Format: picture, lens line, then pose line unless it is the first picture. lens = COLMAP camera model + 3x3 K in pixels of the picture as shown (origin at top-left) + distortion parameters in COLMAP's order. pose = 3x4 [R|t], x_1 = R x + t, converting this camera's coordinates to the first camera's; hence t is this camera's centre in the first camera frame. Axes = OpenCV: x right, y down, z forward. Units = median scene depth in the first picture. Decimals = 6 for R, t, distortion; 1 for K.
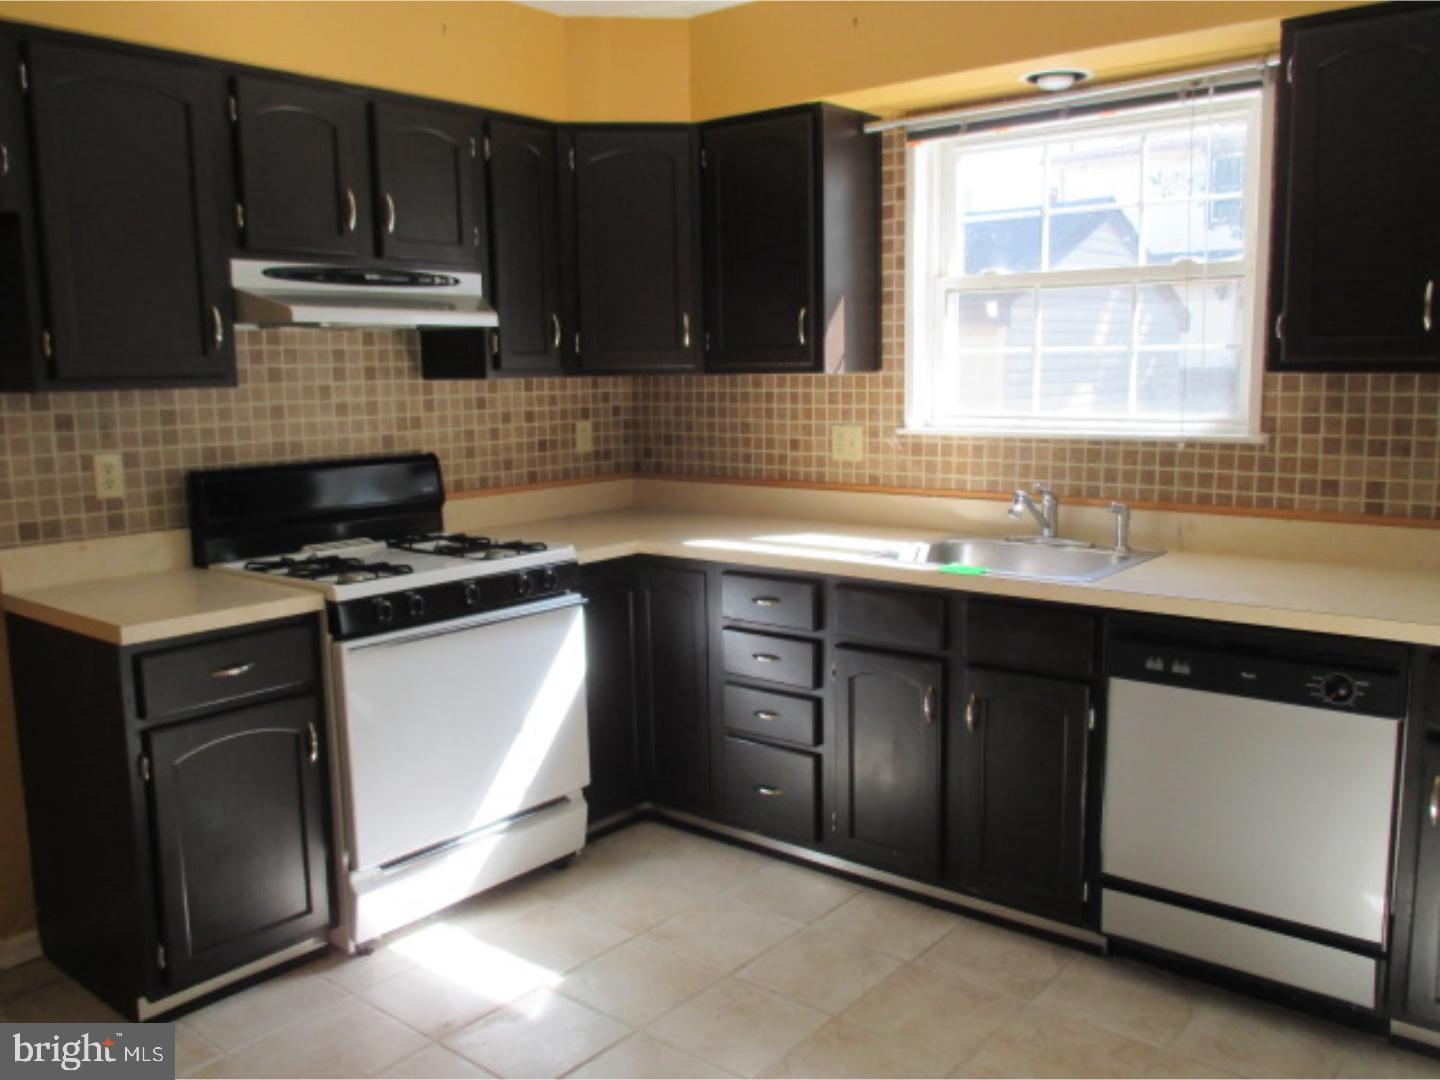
lens RADIAL K [[1184.7, 0, 727.2], [0, 1184.7, 540.7], [0, 0, 1]] dist [-0.043178, -0.010868]
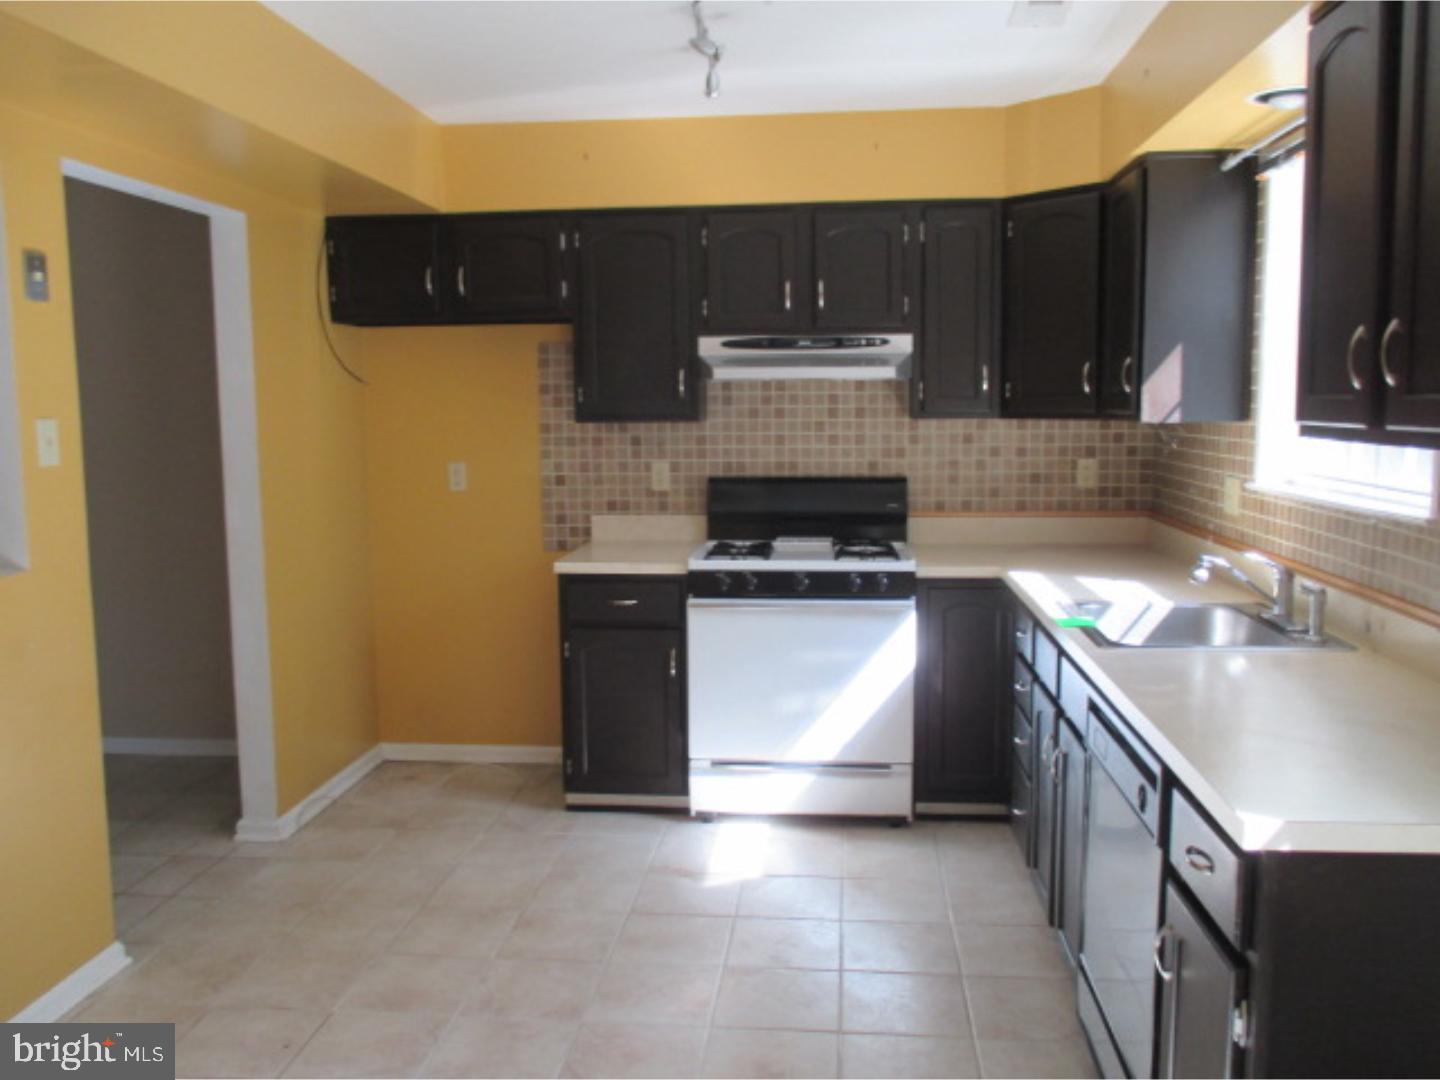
lens RADIAL K [[1184.7, 0, 721.2], [0, 1184.7, 532.7], [0, 0, 1]] dist [-0.043178, -0.010868]
pose [[0.549502, 0.099246, -0.829577, 0.740781], [-0.119830, 0.992016, 0.039306, -0.045925], [0.826855, 0.077810, 0.557007, 0.166439]]
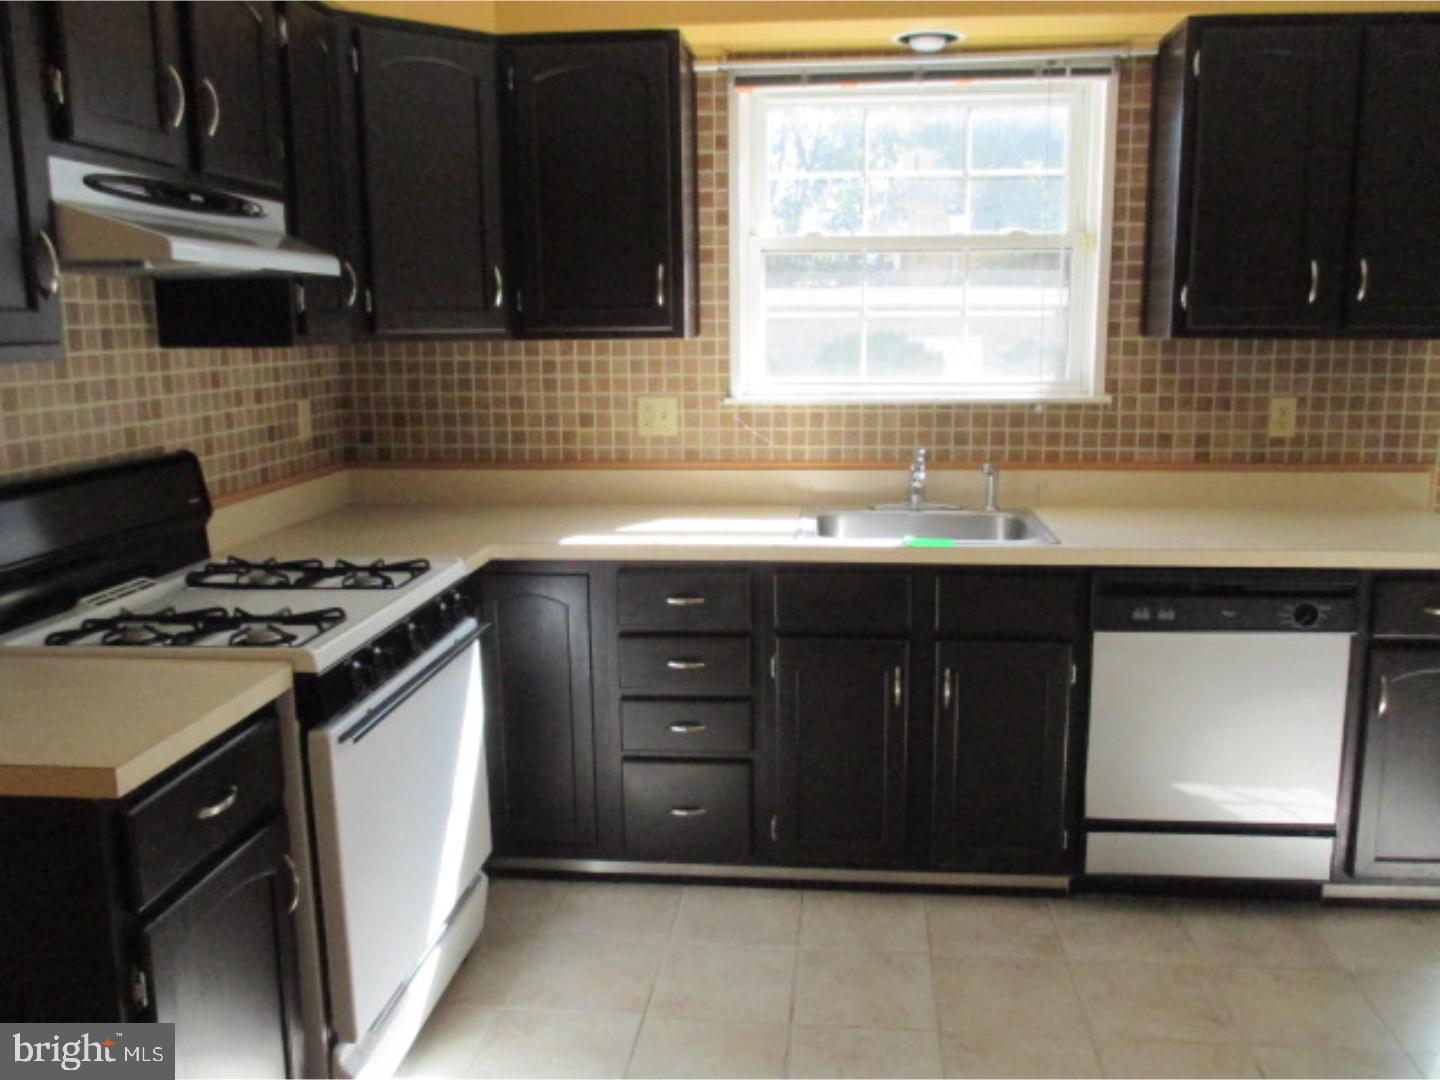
lens RADIAL K [[1184.7, 0, 725.3], [0, 1184.7, 540.4], [0, 0, 1]] dist [-0.043178, -0.010868]
pose [[0.834120, -0.091027, 0.544020, -0.402261], [0.075621, 0.995848, 0.050681, -0.033510], [-0.546374, -0.001135, 0.837540, 0.241026]]
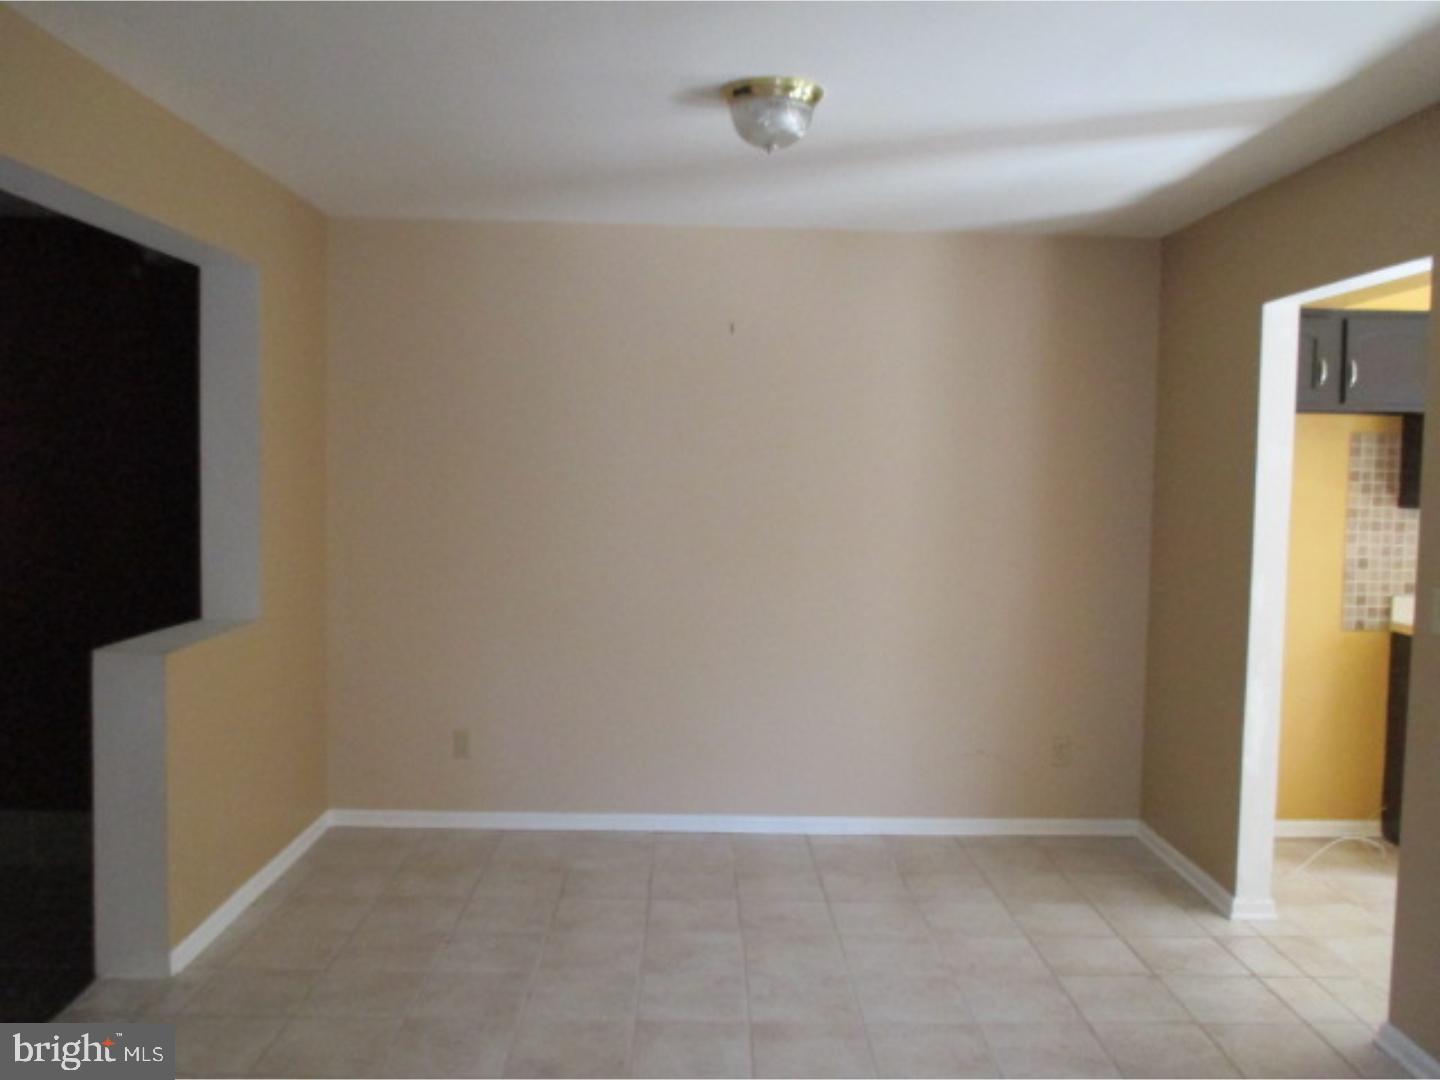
lens RADIAL K [[1184.7, 0, 722.1], [0, 1184.7, 542.3], [0, 0, 1]] dist [-0.043178, -0.010868]
pose [[0.650480, 0.076702, -0.755640, 0.266385], [-0.146204, 0.988926, -0.025475, 0.052028], [0.745319, 0.127048, 0.654491, -0.464060]]
